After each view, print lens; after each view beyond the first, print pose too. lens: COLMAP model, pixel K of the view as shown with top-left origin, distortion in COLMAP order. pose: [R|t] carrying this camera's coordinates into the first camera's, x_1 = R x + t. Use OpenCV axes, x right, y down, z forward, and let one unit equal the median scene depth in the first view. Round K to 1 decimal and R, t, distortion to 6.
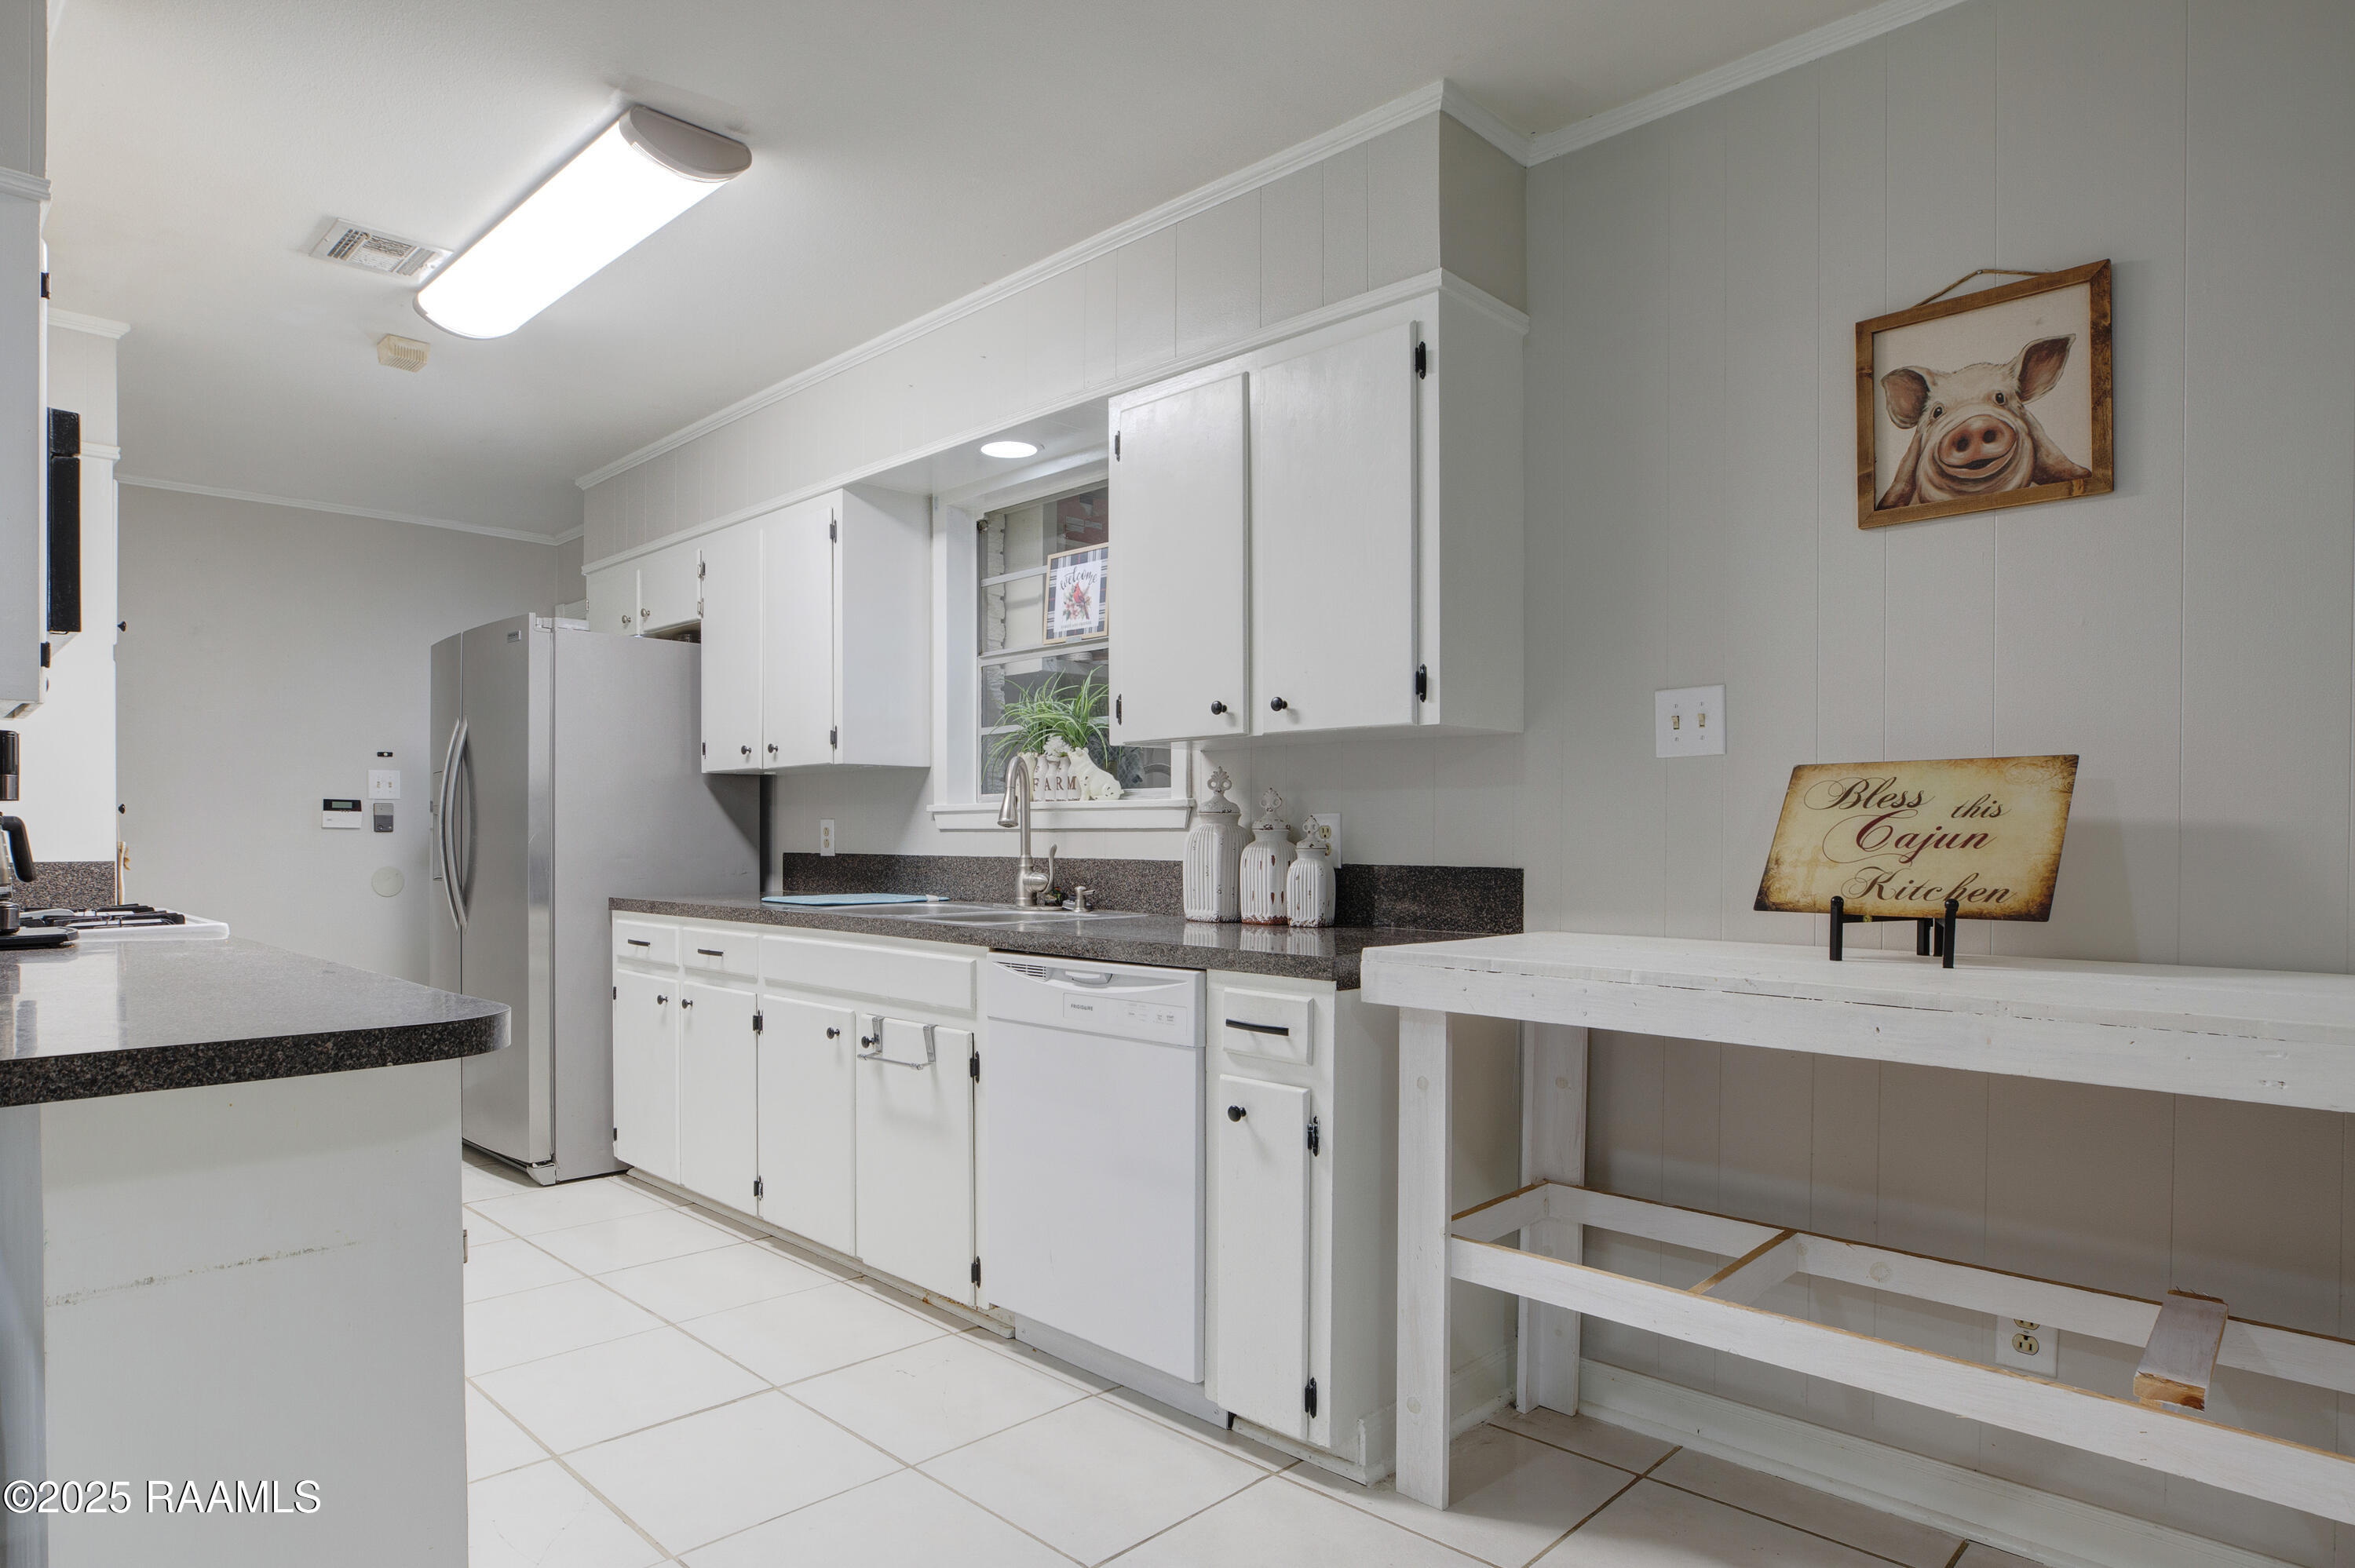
lens RADIAL K [[1300.7, 0, 1018.3], [0, 1300.7, 839.8], [0, 0, 1]] dist [-0.029857, -0.000603]
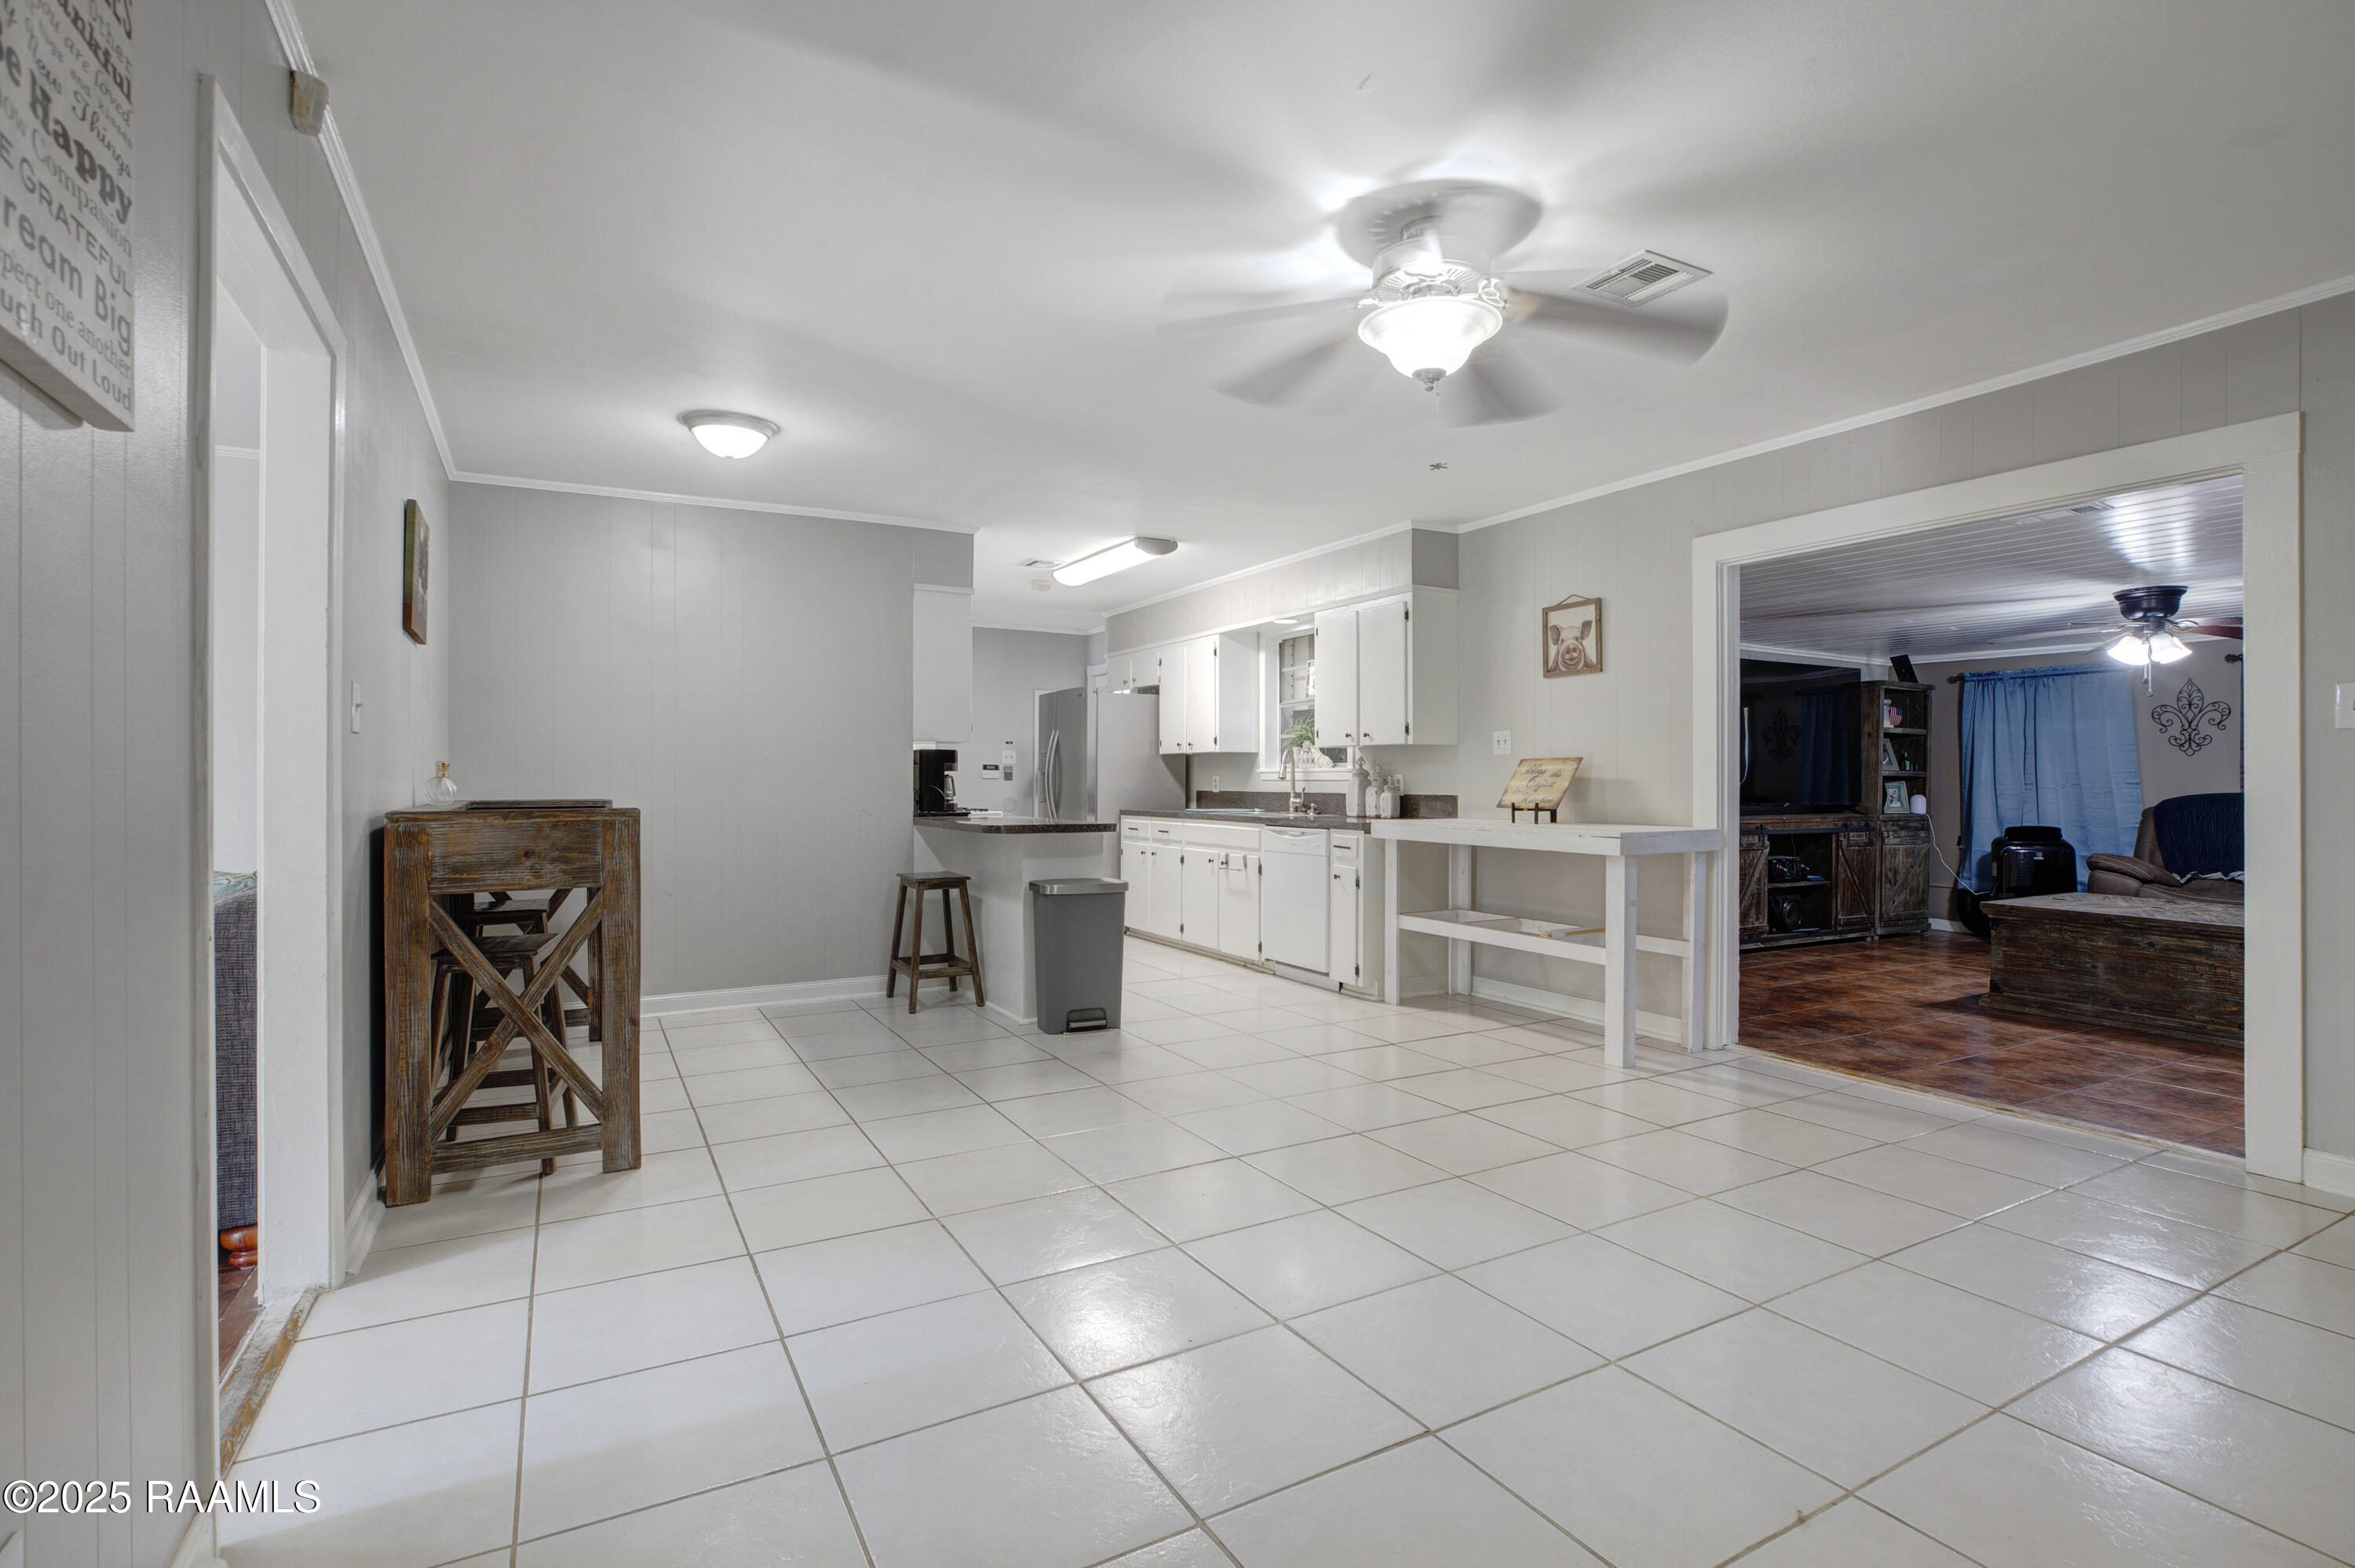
lens RADIAL K [[1098.1, 0, 1177.3], [0, 1098.1, 782.4], [0, 0, 1]] dist [-0.000391, 0.000032]
pose [[0.975467, 0.002068, -0.220135, 0.289889], [-0.002999, 0.999988, -0.003898, 0.005761], [0.220124, 0.004463, 0.975462, -1.205646]]
